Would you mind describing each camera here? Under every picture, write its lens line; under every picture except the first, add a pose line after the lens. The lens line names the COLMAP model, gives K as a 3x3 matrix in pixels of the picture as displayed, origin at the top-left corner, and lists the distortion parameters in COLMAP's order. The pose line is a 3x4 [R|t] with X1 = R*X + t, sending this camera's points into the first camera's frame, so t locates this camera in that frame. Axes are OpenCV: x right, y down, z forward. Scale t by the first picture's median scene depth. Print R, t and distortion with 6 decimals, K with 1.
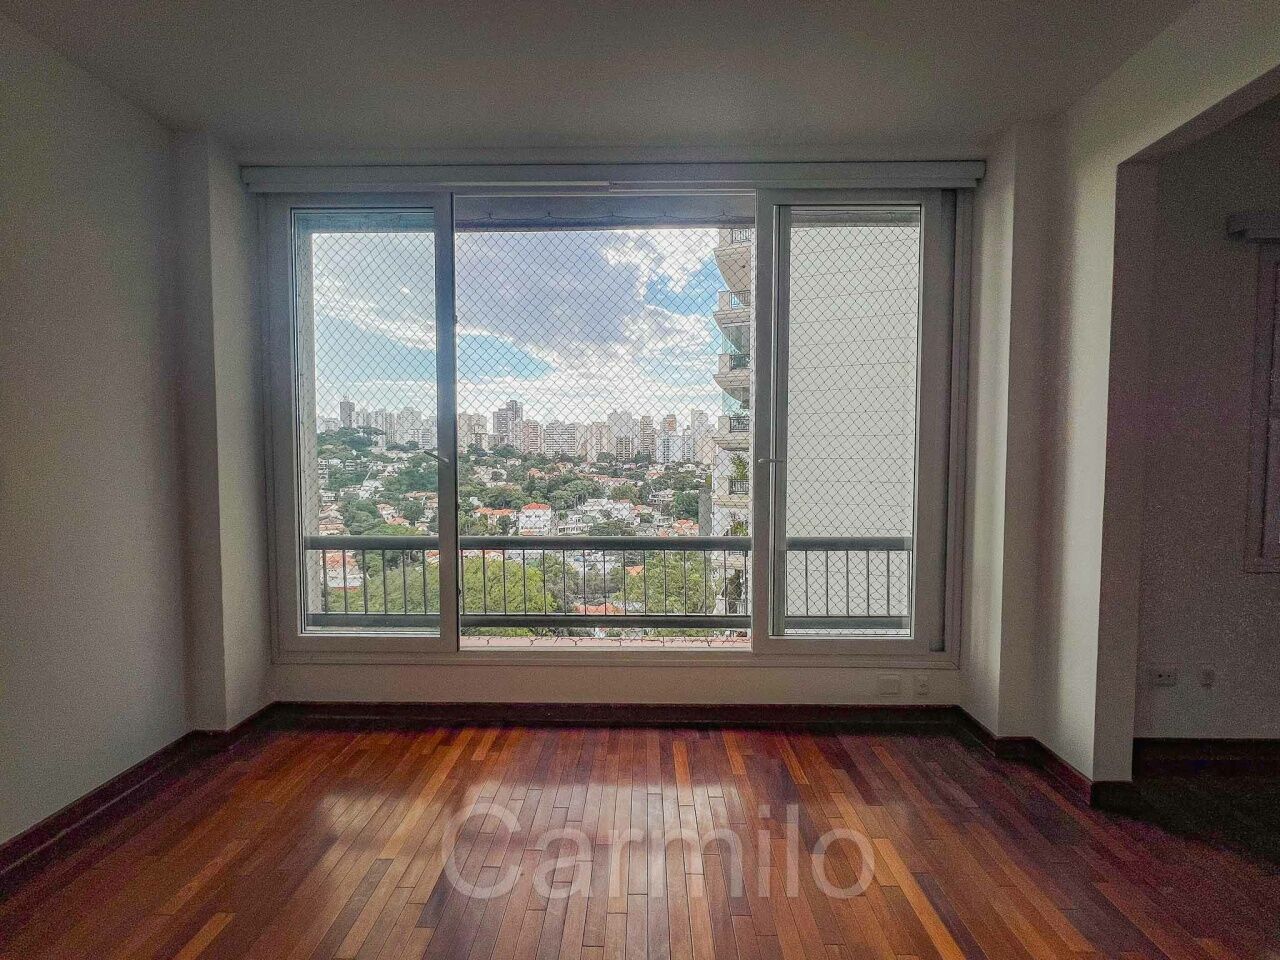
lens RADIAL K [[543.4, 0, 636.1], [0, 543.4, 481.8], [0, 0, 1]] dist [0.002064, 0.000334]
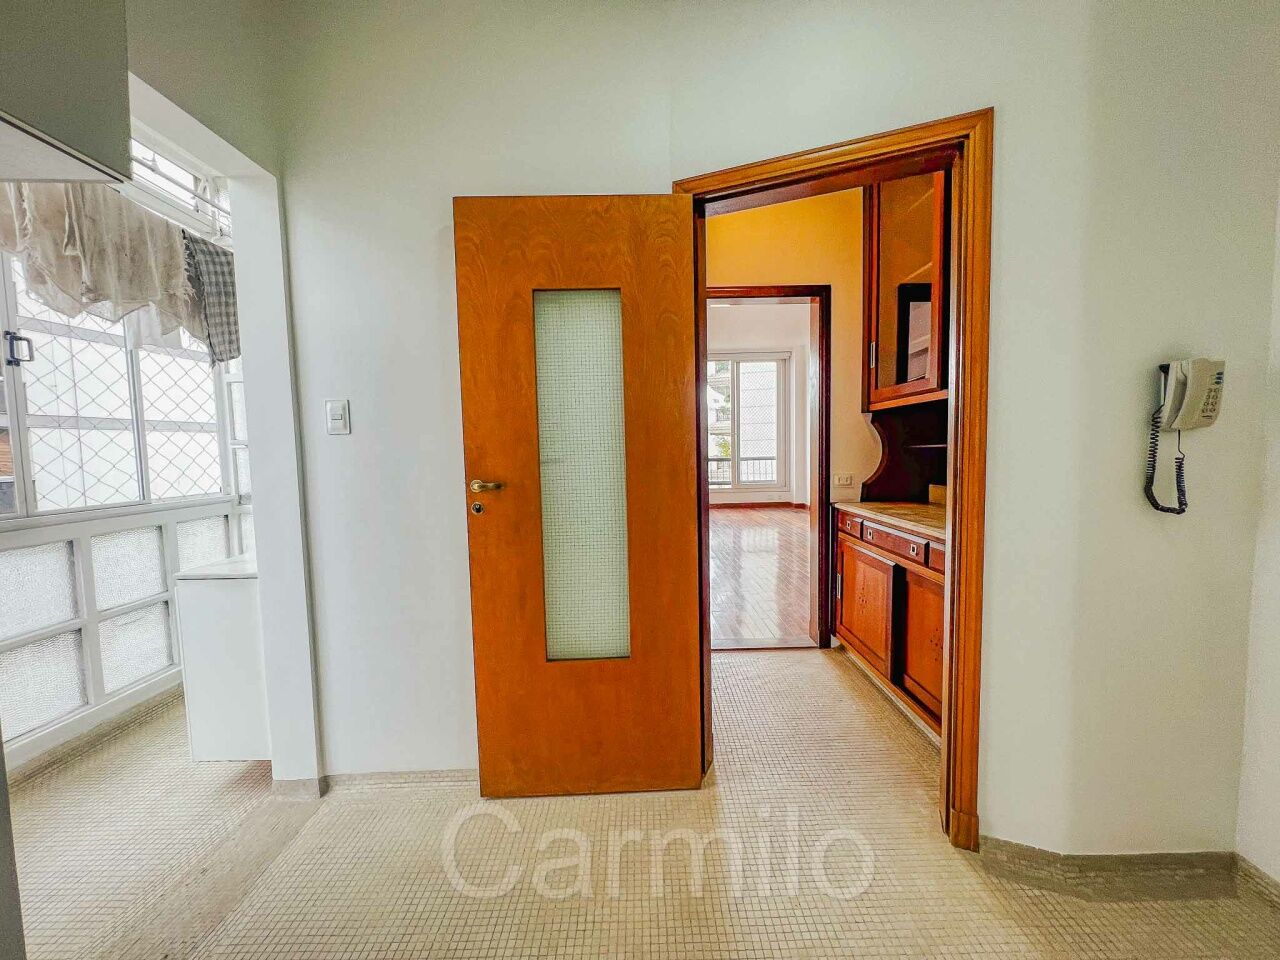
lens RADIAL K [[512.9, 0, 640.0], [0, 512.9, 480.0], [0, 0, 1]] dist [-0.001252, 0.000074]
pose [[0.999397, -0.022714, 0.026256, -0.460046], [0.022106, 0.999486, 0.023210, 0.166870], [-0.026770, -0.022616, 0.999386, -2.274651]]
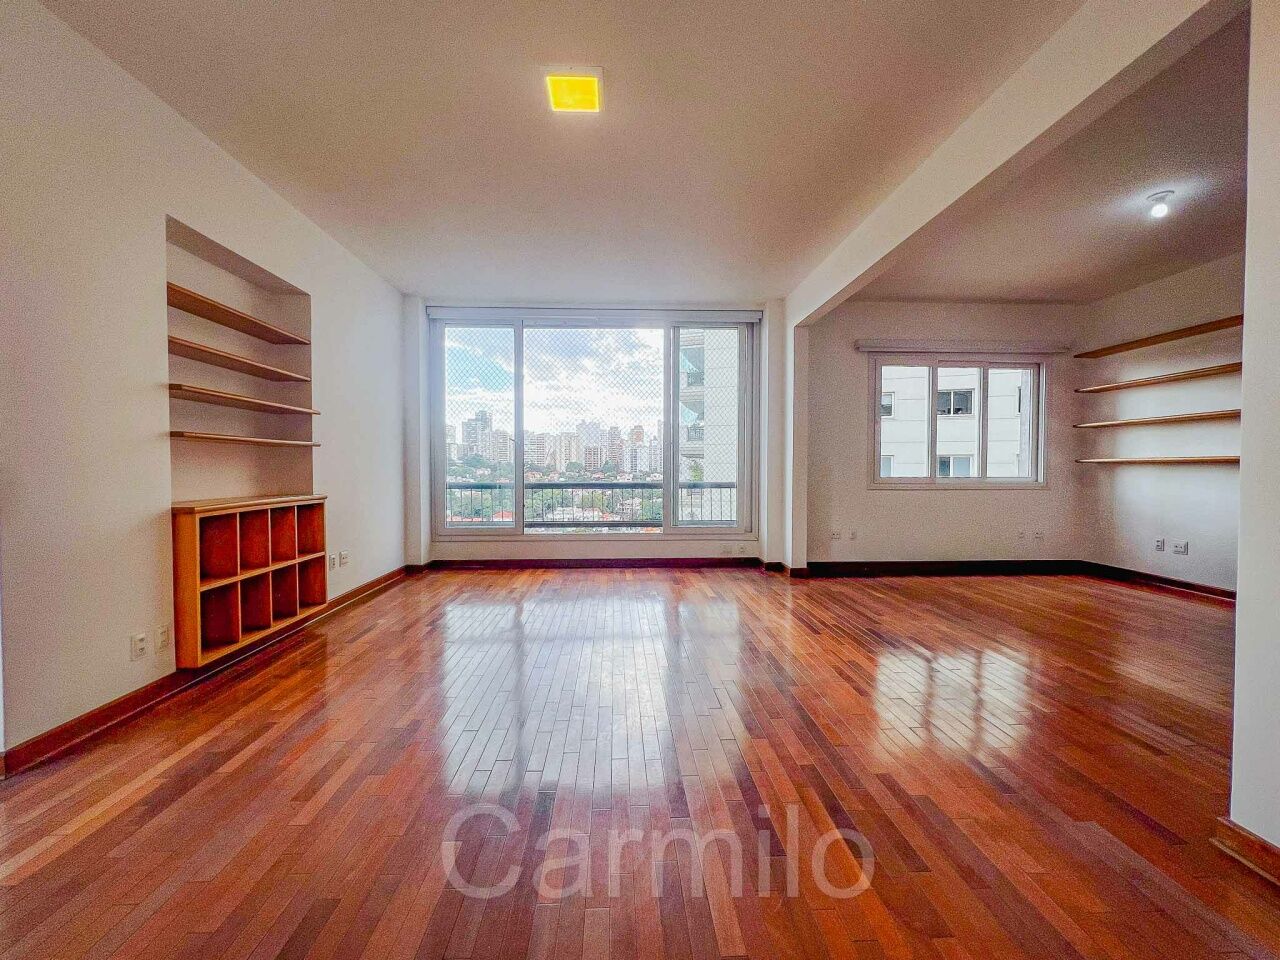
lens RADIAL K [[533.8, 0, 636.7], [0, 533.8, 480.2], [0, 0, 1]] dist [0.000672, -0.000281]
pose [[0.998160, -0.000380, 0.060627, -0.014552], [0.001654, 0.999779, -0.020961, 0.146217], [-0.060605, 0.021023, 0.997940, -1.064143]]
